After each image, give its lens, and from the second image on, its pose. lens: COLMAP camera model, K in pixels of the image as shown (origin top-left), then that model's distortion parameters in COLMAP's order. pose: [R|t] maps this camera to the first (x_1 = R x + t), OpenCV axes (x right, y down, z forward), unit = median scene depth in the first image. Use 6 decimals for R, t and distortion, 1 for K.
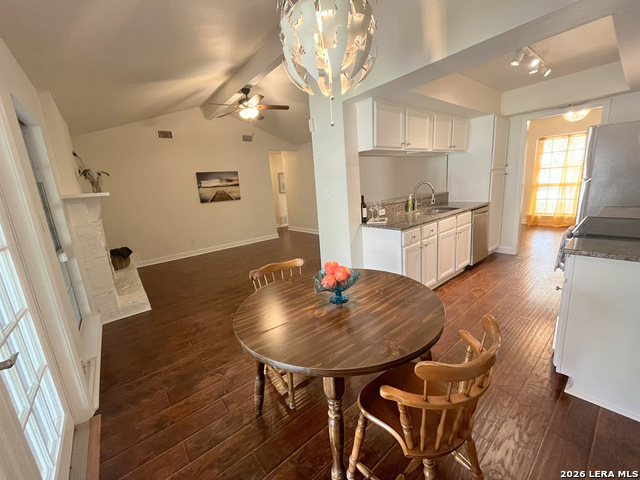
lens RADIAL K [[259.6, 0, 320.0], [0, 259.6, 240.0], [0, 0, 1]] dist [-0.001653, 0.000273]
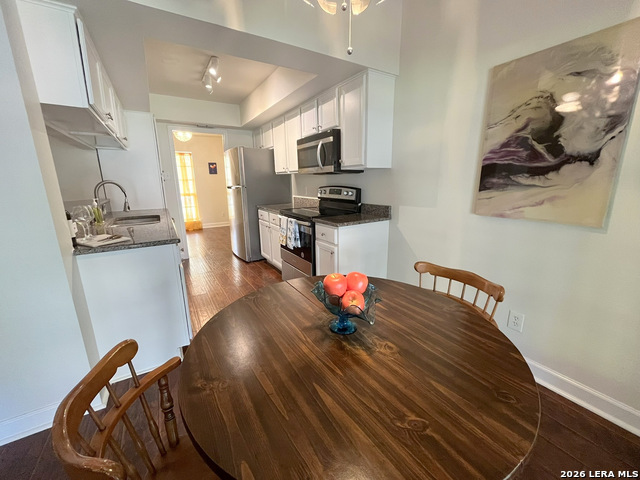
lens RADIAL K [[259.6, 0, 320.0], [0, 259.6, 240.0], [0, 0, 1]] dist [-0.001653, 0.000273]
pose [[0.123273, -0.150348, 0.980918, -0.236161], [0.215205, 0.968984, 0.121473, -0.034240], [-0.968757, 0.196124, 0.151805, 0.388361]]
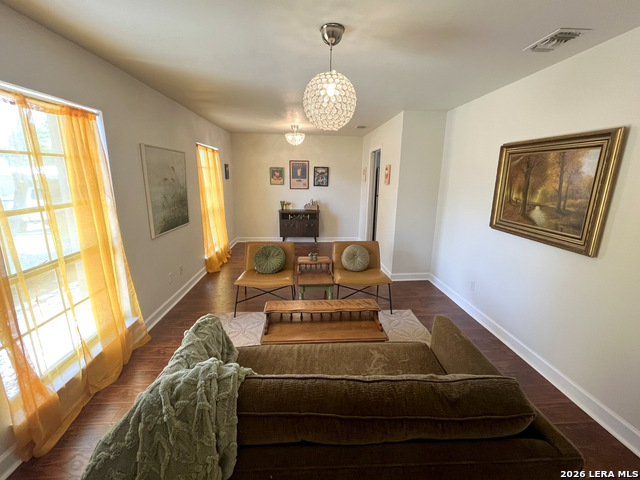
lens RADIAL K [[259.6, 0, 320.0], [0, 259.6, 240.0], [0, 0, 1]] dist [-0.001653, 0.000273]
pose [[-0.801847, -0.079469, 0.592222, 0.348185], [0.170904, 0.919211, 0.354744, -0.583859], [-0.572568, 0.385663, -0.723484, 2.332594]]
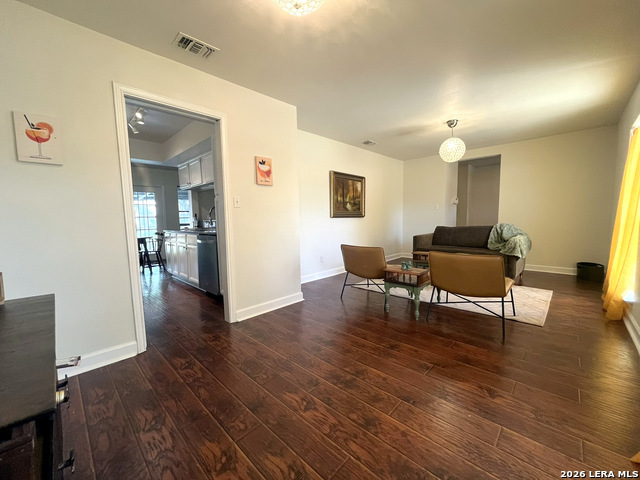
lens RADIAL K [[259.6, 0, 320.0], [0, 259.6, 240.0], [0, 0, 1]] dist [-0.001653, 0.000273]
pose [[0.112339, 0.156854, -0.981212, 1.616849], [-0.198145, 0.971167, 0.132563, -0.329631], [0.973714, 0.179530, 0.140179, 1.324995]]
